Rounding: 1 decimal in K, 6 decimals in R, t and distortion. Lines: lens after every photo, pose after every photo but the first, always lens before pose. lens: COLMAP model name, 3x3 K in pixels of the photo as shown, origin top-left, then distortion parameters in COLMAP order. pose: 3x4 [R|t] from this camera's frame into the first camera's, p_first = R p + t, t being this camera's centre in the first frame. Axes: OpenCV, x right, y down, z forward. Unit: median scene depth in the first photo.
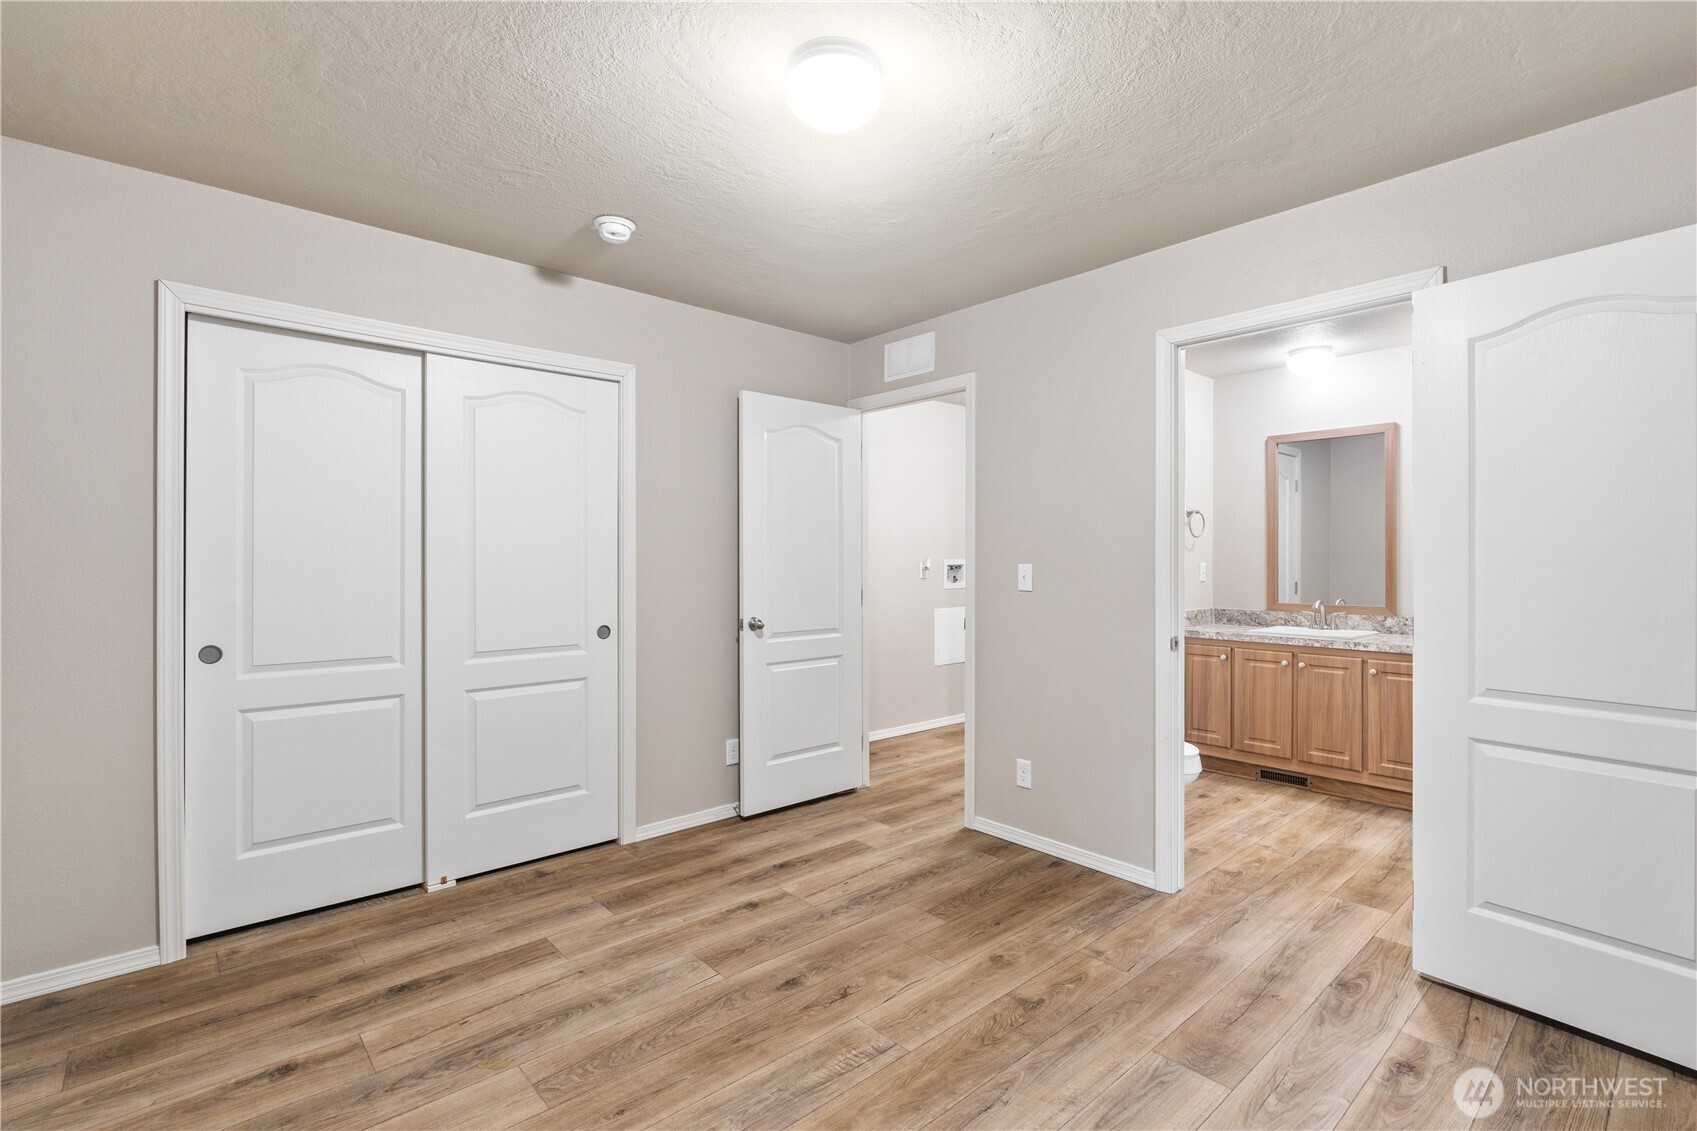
lens RADIAL K [[785.8, 0, 851.9], [0, 785.8, 557.6], [0, 0, 1]] dist [-0.007373, 0.000772]
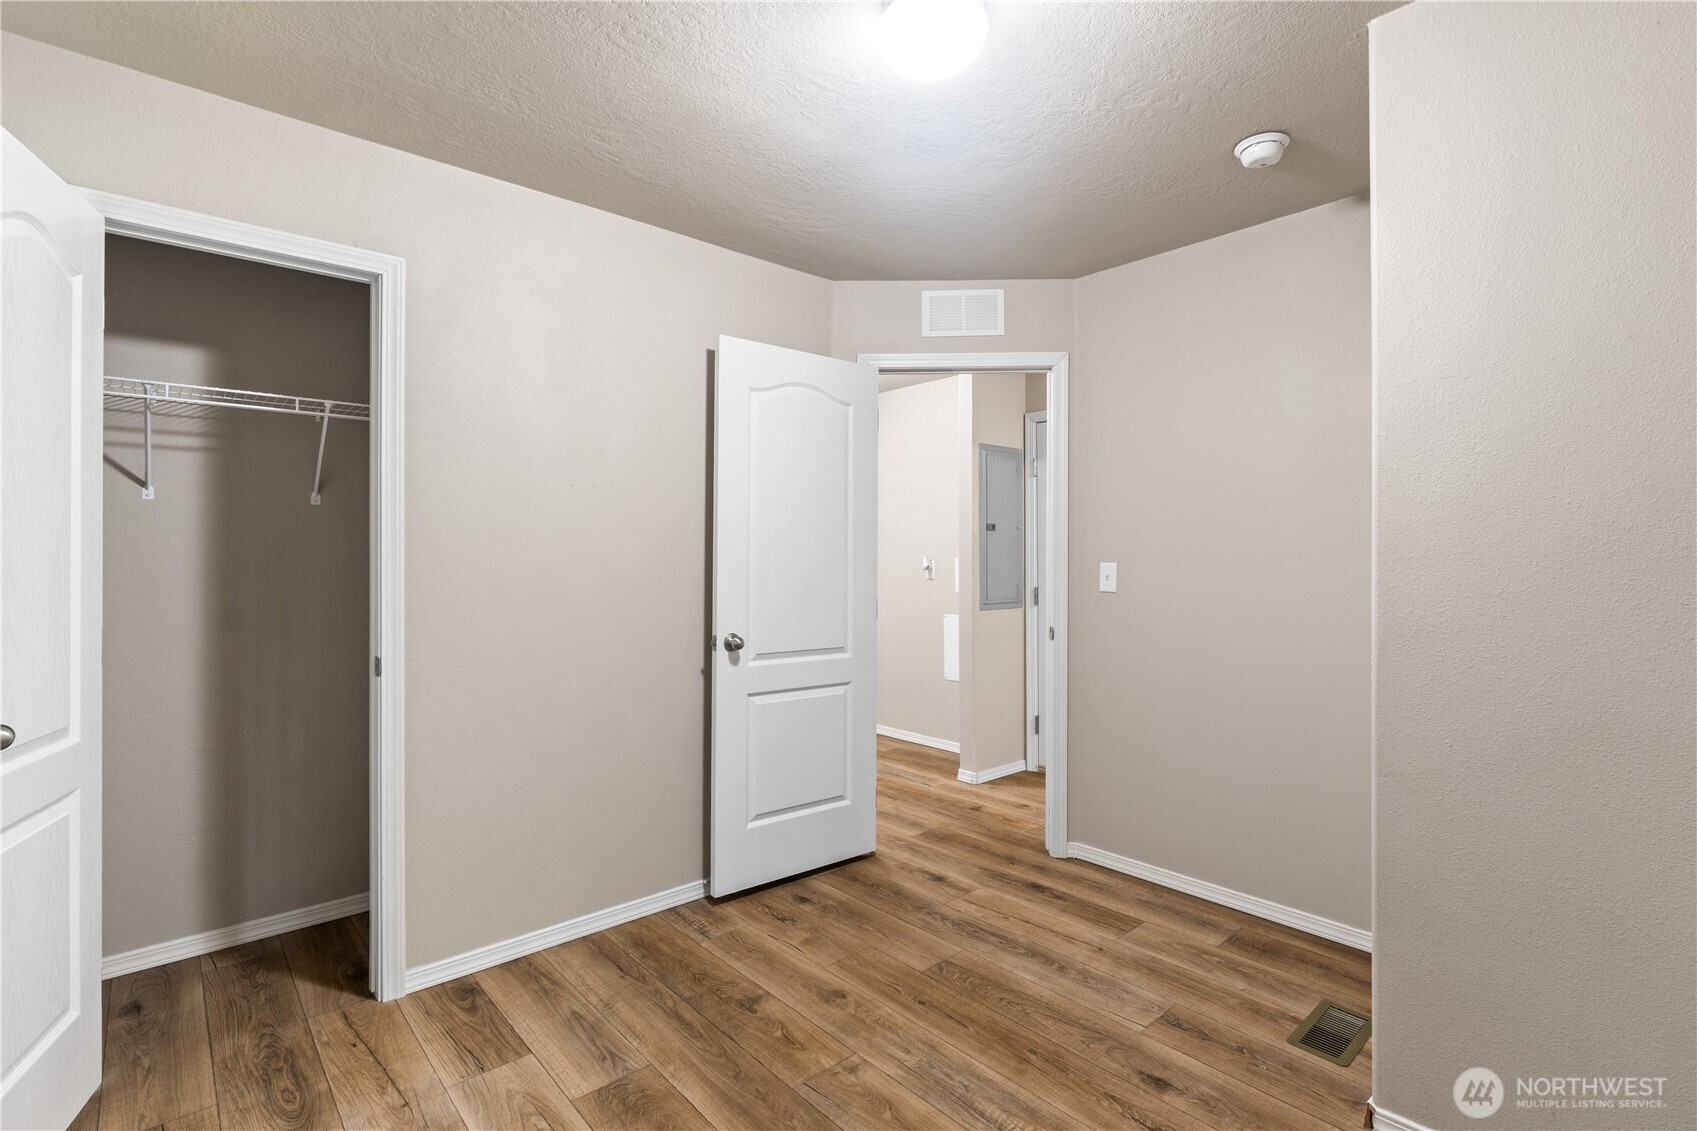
lens RADIAL K [[785.8, 0, 844.6], [0, 785.8, 523.6], [0, 0, 1]] dist [-0.007373, 0.000772]
pose [[-0.014050, -0.049757, -0.998663, 1.101663], [0.006783, 0.998733, -0.049856, 0.010272], [0.999878, -0.007475, -0.013695, 1.005320]]
